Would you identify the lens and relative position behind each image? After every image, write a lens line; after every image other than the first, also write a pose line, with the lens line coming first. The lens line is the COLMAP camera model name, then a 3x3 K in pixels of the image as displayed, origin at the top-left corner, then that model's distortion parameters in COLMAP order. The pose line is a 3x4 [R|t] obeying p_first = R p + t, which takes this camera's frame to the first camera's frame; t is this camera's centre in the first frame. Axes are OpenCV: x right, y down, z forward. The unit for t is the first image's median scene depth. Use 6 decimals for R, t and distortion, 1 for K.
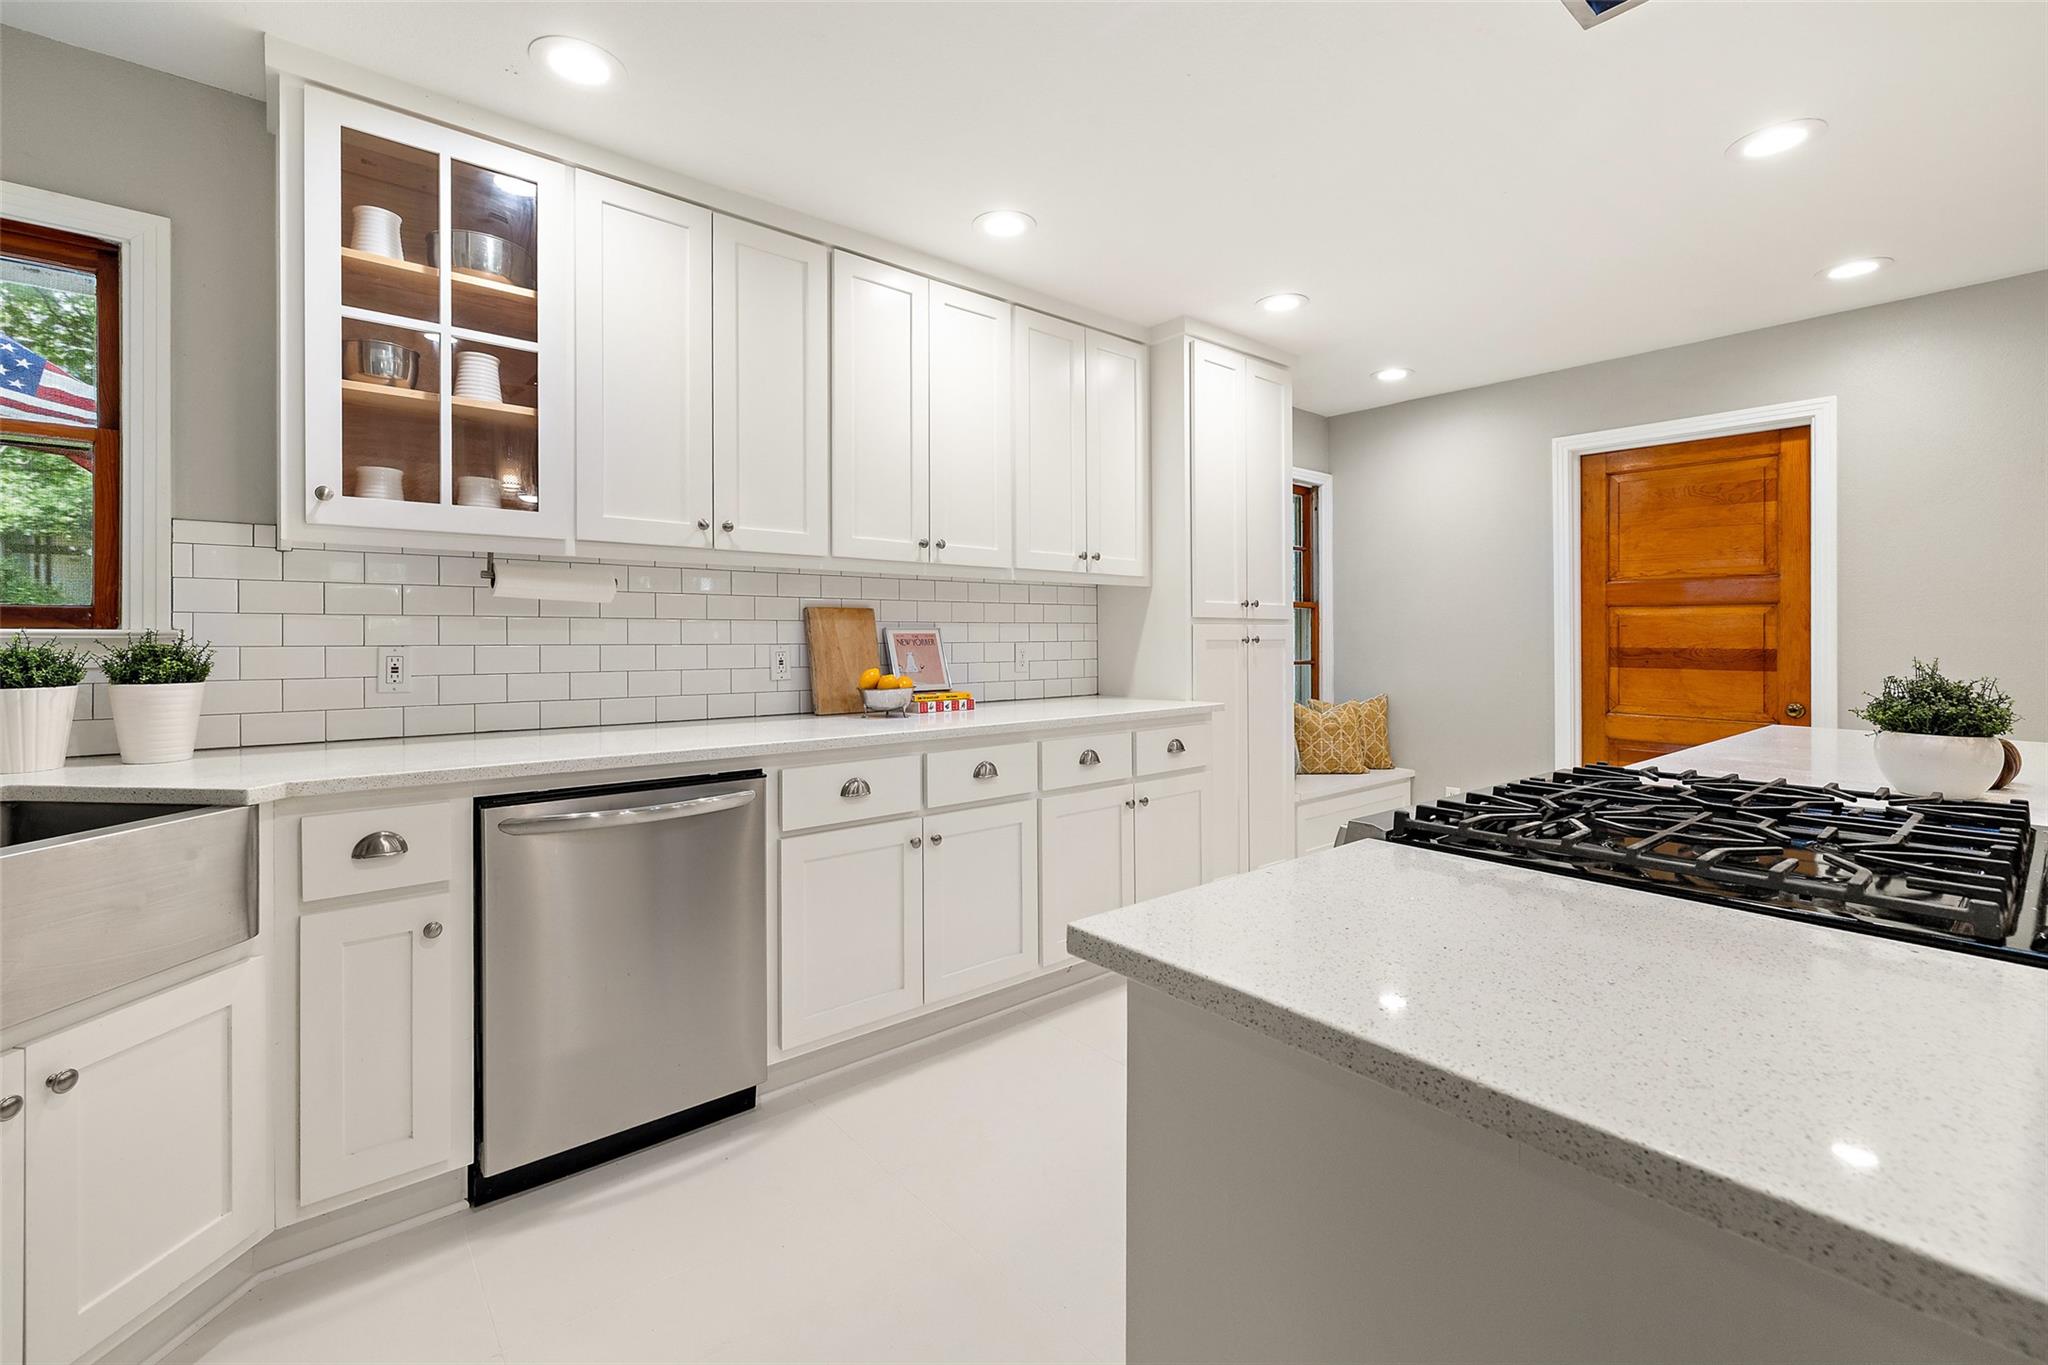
lens RADIAL K [[892.2, 0, 1022.0], [0, 892.2, 632.0], [0, 0, 1]] dist [0.004023, 0.000167]
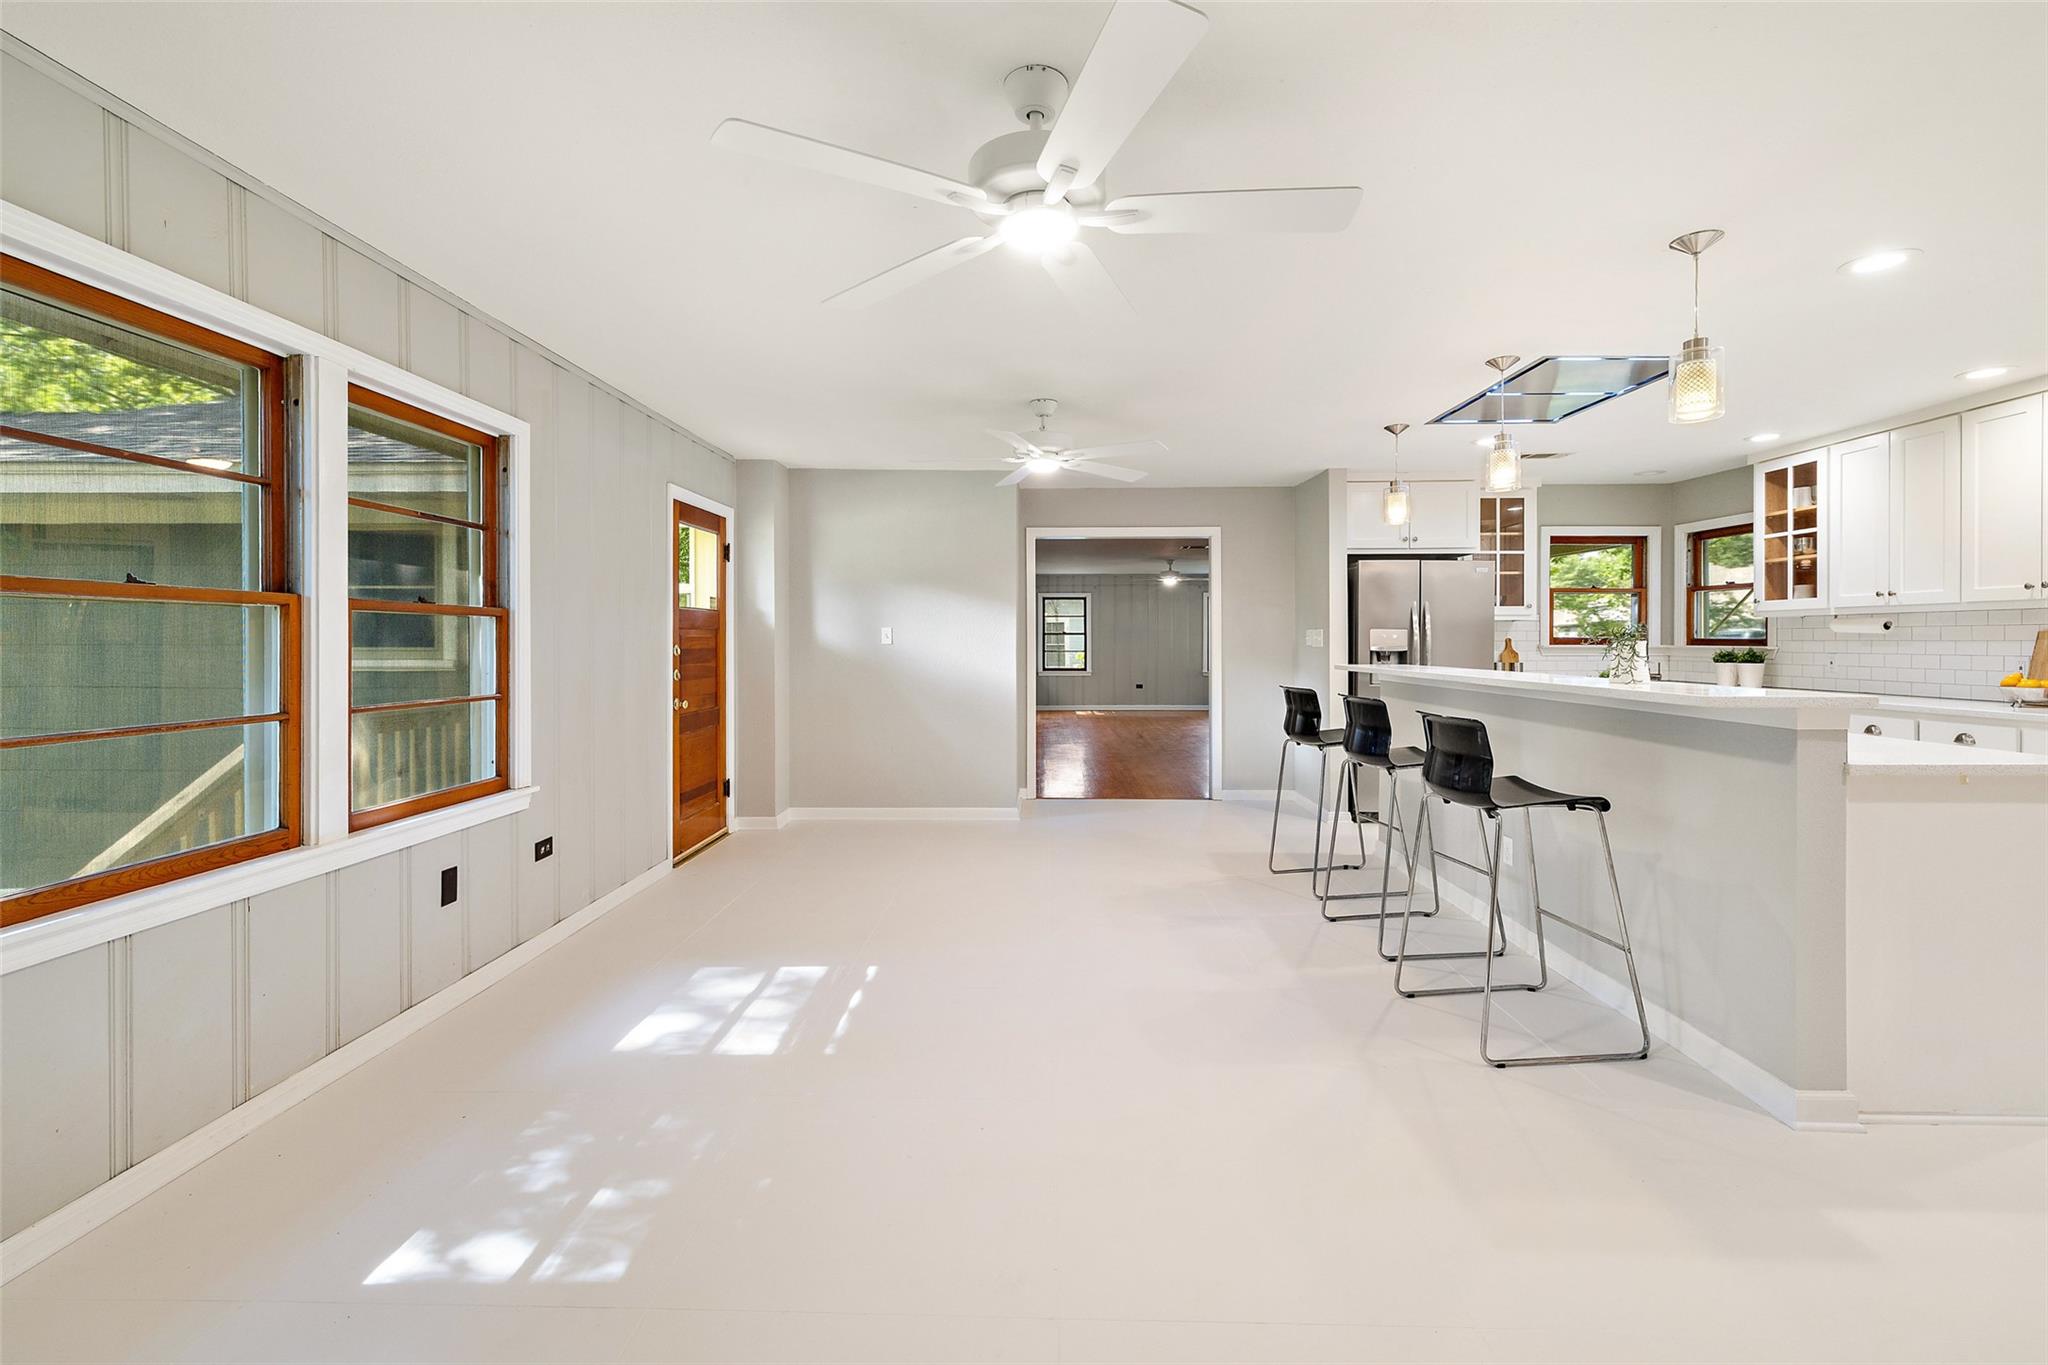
lens RADIAL K [[855.5, 0, 1022.6], [0, 855.5, 651.8], [0, 0, 1]] dist [-0.003289, -0.000344]
pose [[-0.668643, 0.010689, -0.743507, 2.116495], [0.004585, 0.999937, 0.010253, -0.018161], [0.743570, 0.003446, -0.668650, 0.770700]]
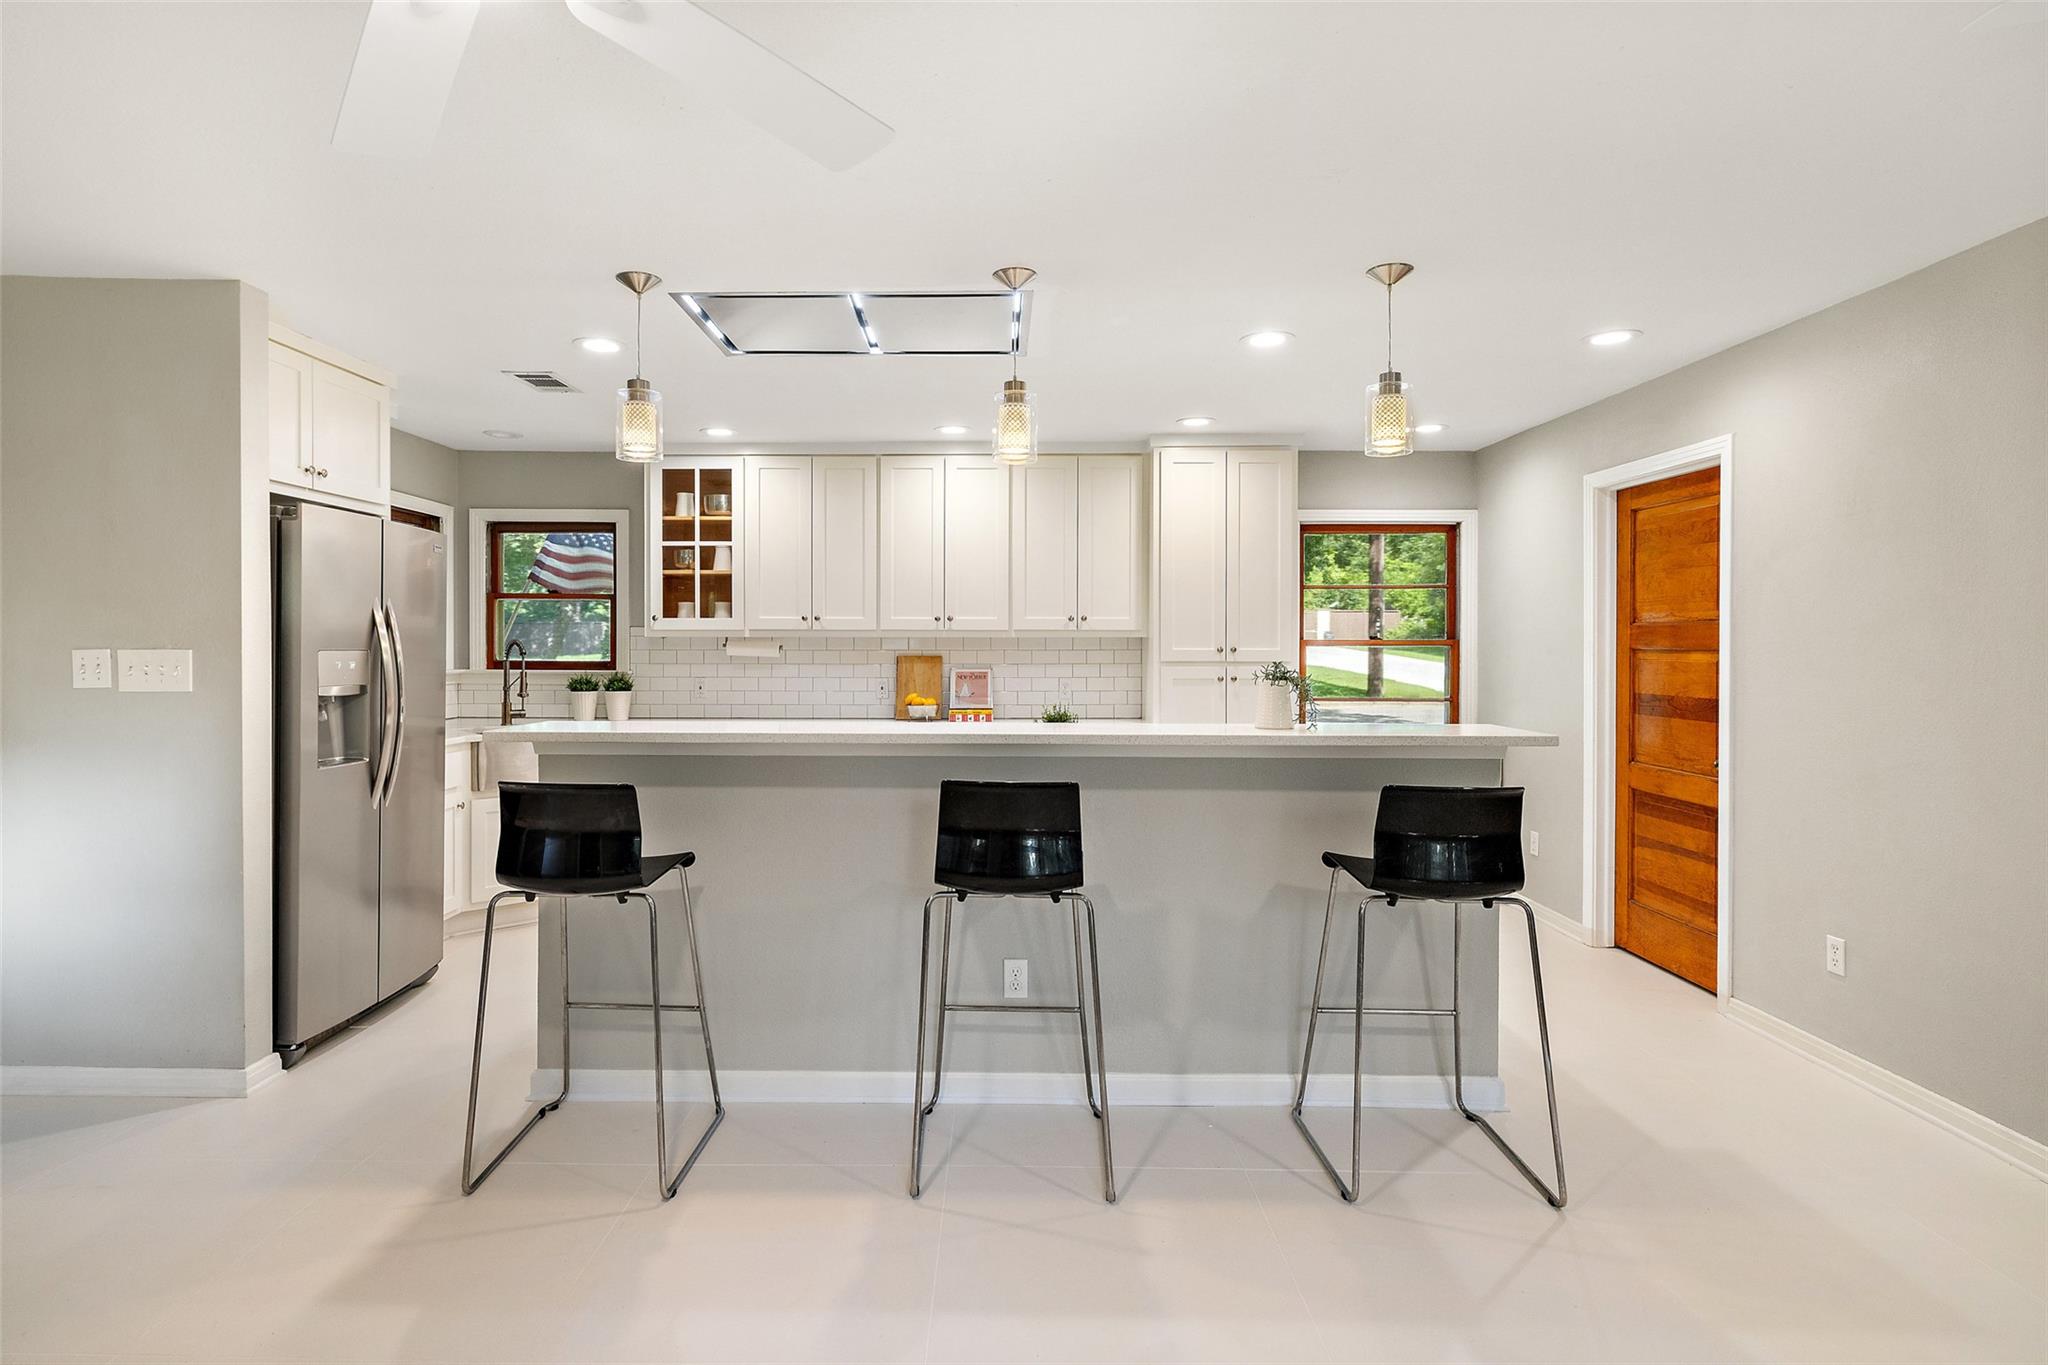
lens RADIAL K [[1067.5, 0, 984.6], [0, 1067.5, 658.8], [0, 0, 1]] dist [0.000057, -0.000130]
pose [[0.752746, 0.006376, -0.658280, 1.362393], [0.001931, 0.999927, 0.011893, -0.051895], [0.658308, -0.010224, 0.752679, -0.473667]]
